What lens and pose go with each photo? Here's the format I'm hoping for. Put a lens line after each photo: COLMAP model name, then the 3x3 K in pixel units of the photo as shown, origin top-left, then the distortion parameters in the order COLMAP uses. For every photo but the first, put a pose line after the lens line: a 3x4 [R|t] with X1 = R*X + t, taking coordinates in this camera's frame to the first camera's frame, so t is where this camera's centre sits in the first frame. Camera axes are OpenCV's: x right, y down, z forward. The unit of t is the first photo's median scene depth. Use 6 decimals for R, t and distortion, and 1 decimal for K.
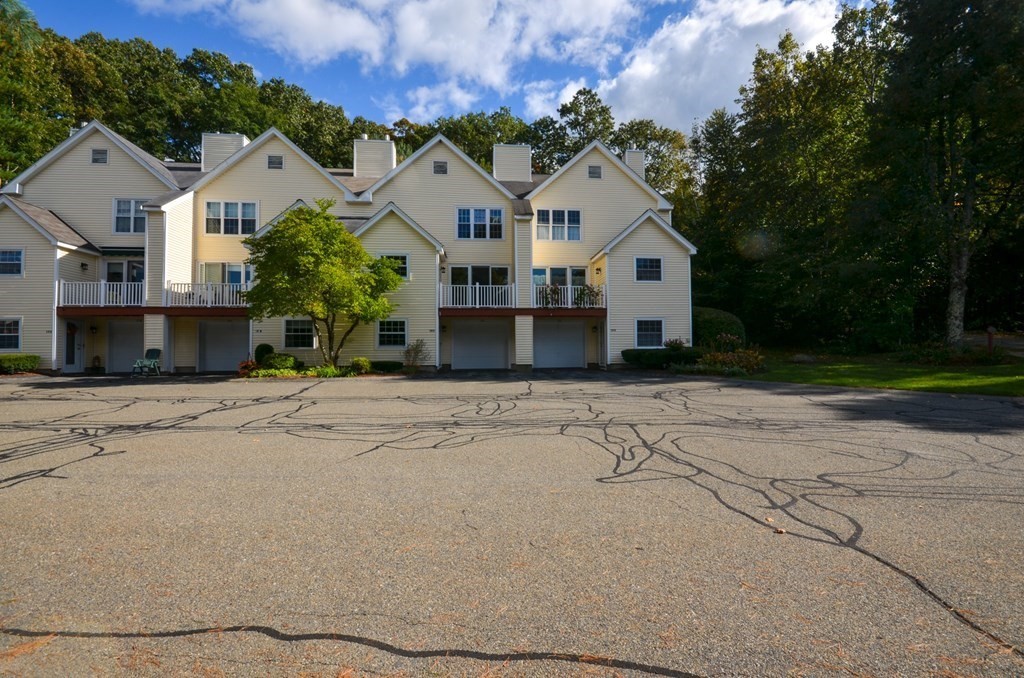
lens RADIAL K [[464.3, 0, 518.0], [0, 464.3, 343.0], [0, 0, 1]] dist [0.003487, -0.005341]
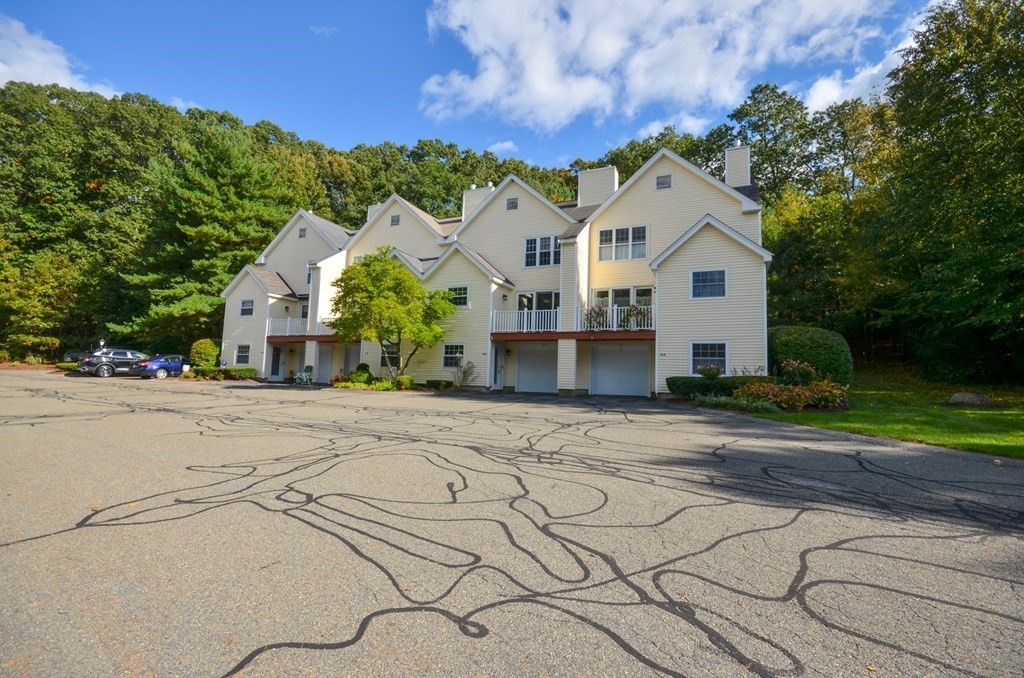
lens RADIAL K [[464.3, 0, 516.6], [0, 464.3, 341.0], [0, 0, 1]] dist [0.003487, -0.005341]
pose [[0.866466, -0.008371, -0.499166, 0.401083], [-0.026466, 0.997683, -0.062673, 0.008967], [0.498534, 0.067515, 0.864237, 0.096283]]
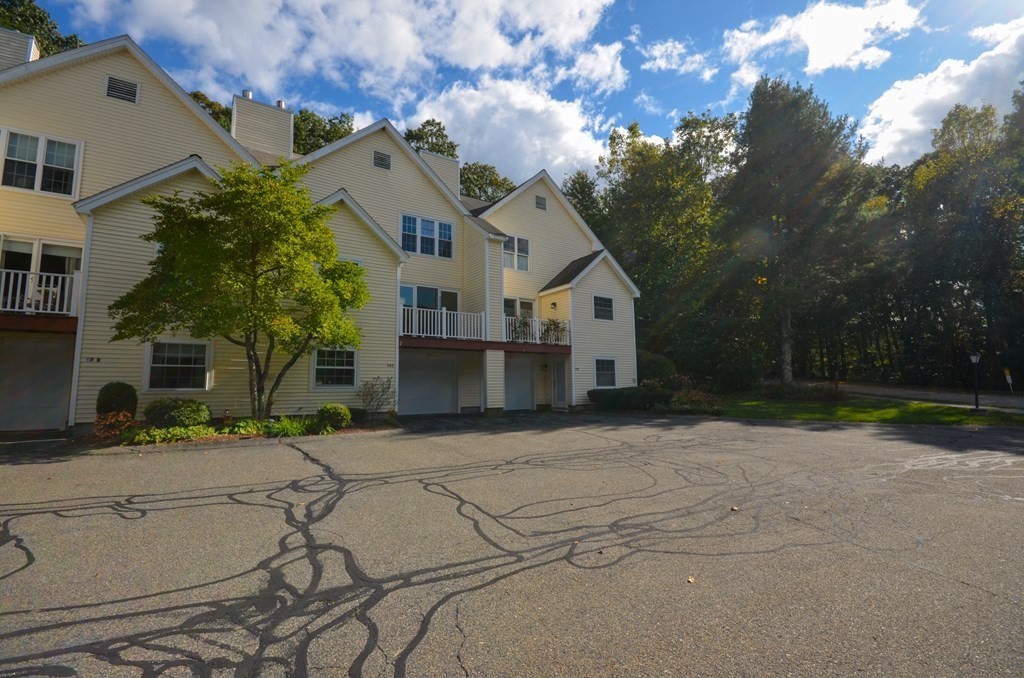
lens RADIAL K [[464.3, 0, 519.9], [0, 464.3, 343.2], [0, 0, 1]] dist [0.003487, -0.005341]
pose [[0.873404, 0.044110, 0.484995, -0.351980], [-0.003224, 0.996392, -0.084814, 0.000515], [-0.486986, 0.072514, 0.870394, 0.229875]]
